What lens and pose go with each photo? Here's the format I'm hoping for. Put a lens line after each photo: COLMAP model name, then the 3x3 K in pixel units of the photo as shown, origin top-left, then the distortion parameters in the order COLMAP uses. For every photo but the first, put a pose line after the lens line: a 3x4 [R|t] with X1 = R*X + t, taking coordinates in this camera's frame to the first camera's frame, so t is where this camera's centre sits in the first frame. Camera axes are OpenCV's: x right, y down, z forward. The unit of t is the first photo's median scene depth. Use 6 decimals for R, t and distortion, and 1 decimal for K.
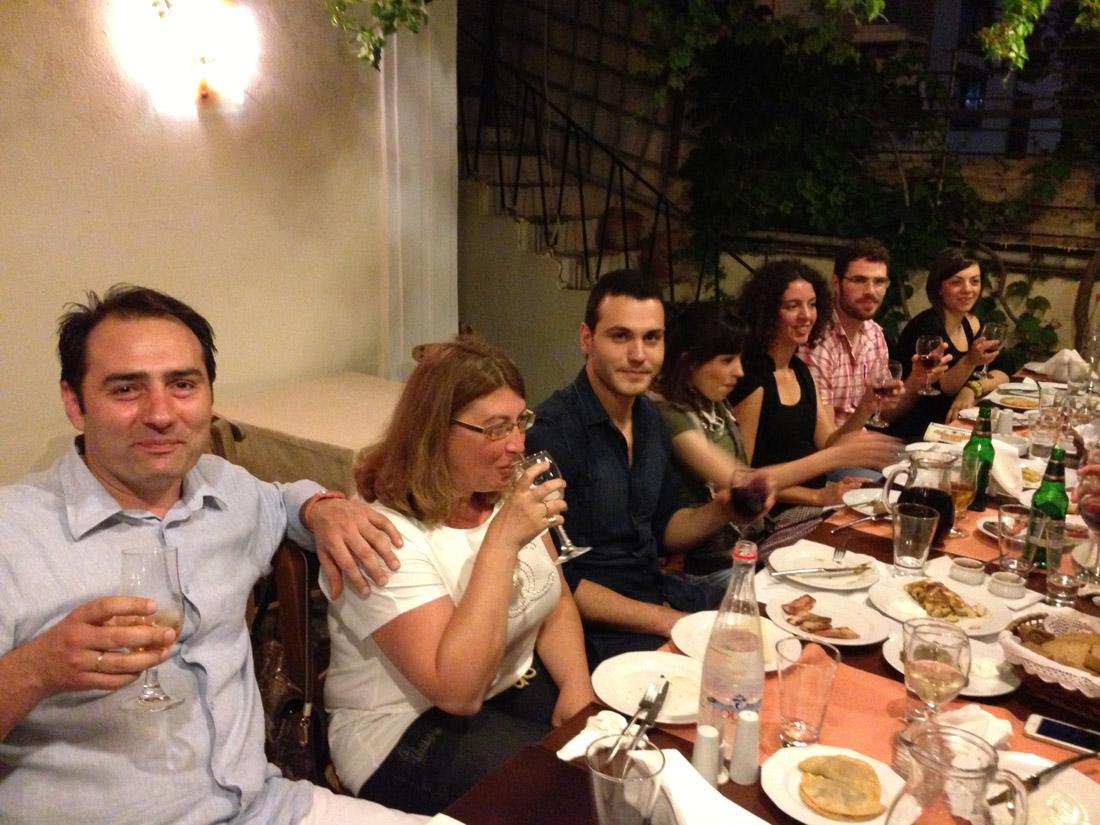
lens RADIAL K [[1004.2, 0, 553.5], [0, 1004.2, 433.0], [0, 0, 1]] dist [0.127078, -0.164833]
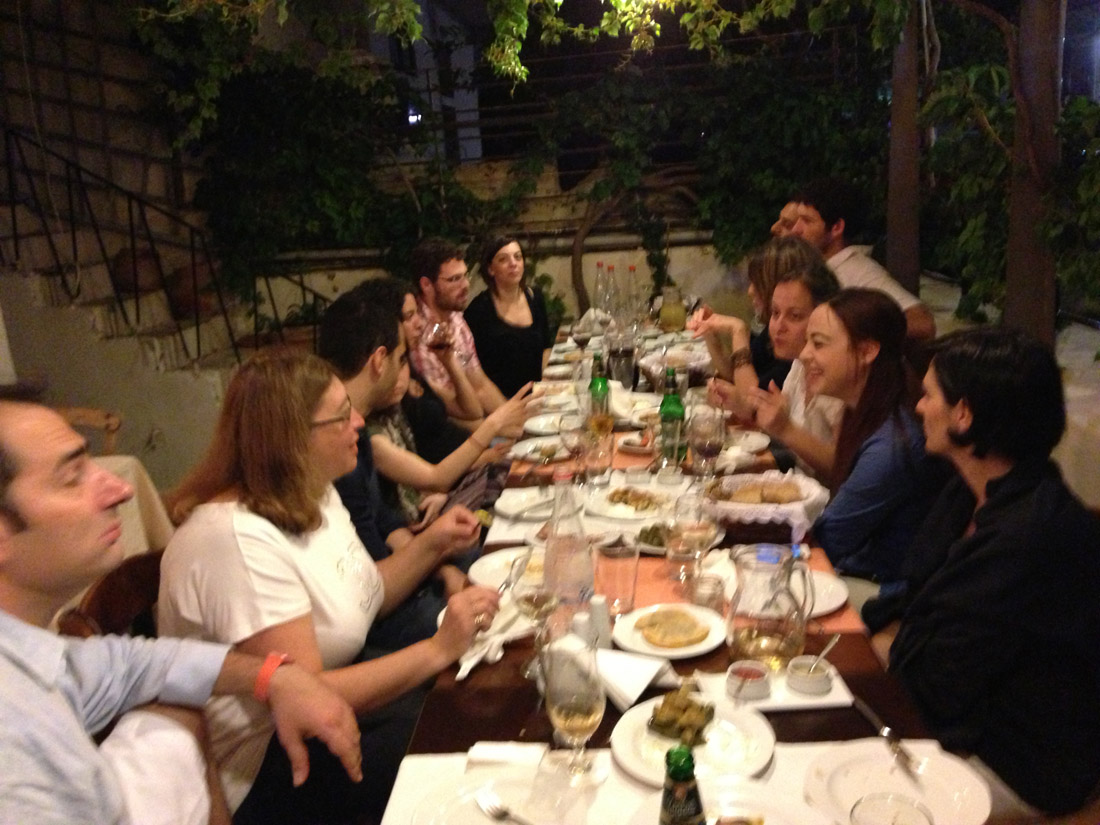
lens RADIAL K [[1004.2, 0, 553.5], [0, 1004.2, 433.0], [0, 0, 1]] dist [0.127078, -0.164833]
pose [[0.857595, -0.225545, 0.462233, -0.094944], [0.236224, 0.971048, 0.035546, 0.005942], [-0.456868, 0.078707, 0.886046, -0.021075]]
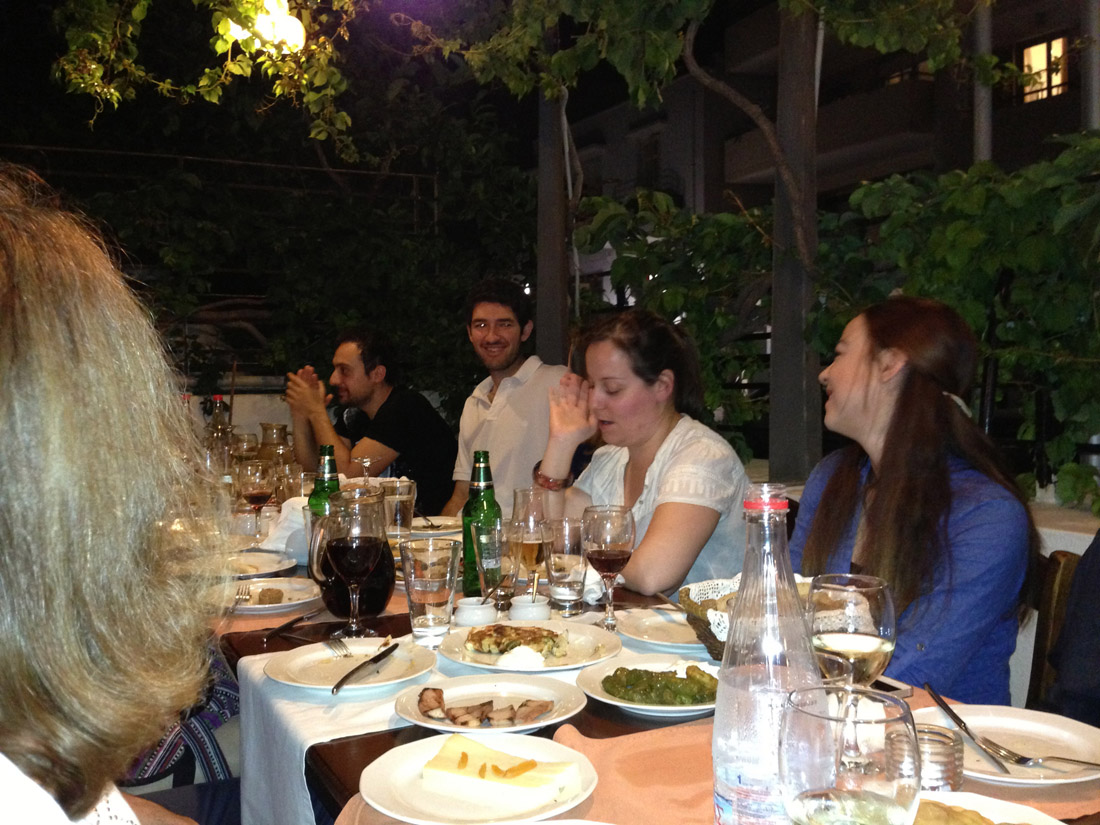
lens RADIAL K [[1013.3, 0, 544.5], [0, 1013.3, 415.2], [0, 0, 1]] dist [0.131721, -0.196243]
pose [[0.489292, -0.081055, 0.868345, -0.084816], [0.254955, 0.965469, -0.053540, 0.017990], [-0.834021, 0.247586, 0.493062, 0.211319]]
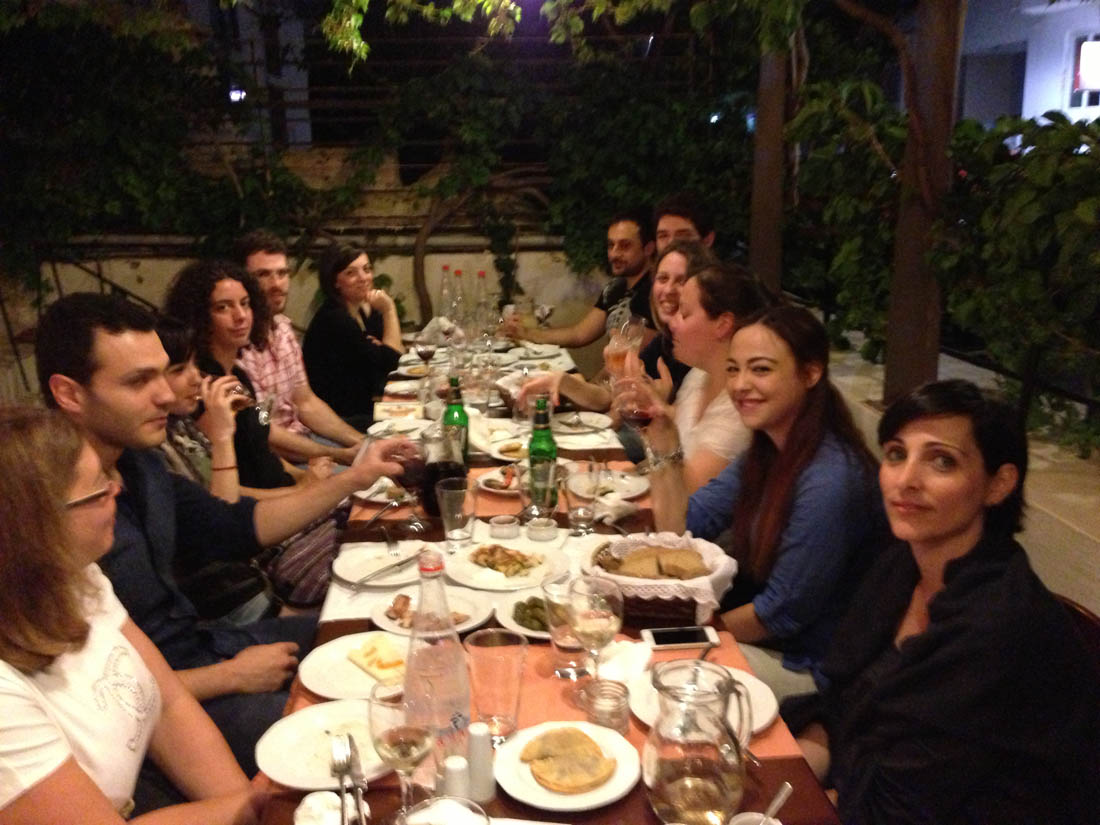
lens RADIAL K [[1004.2, 0, 553.5], [0, 1004.2, 433.0], [0, 0, 1]] dist [0.127078, -0.164833]
pose [[0.771486, -0.213359, 0.599406, -0.064600], [0.210695, 0.974614, 0.075732, -0.011768], [-0.600348, 0.067866, 0.796854, 0.047397]]
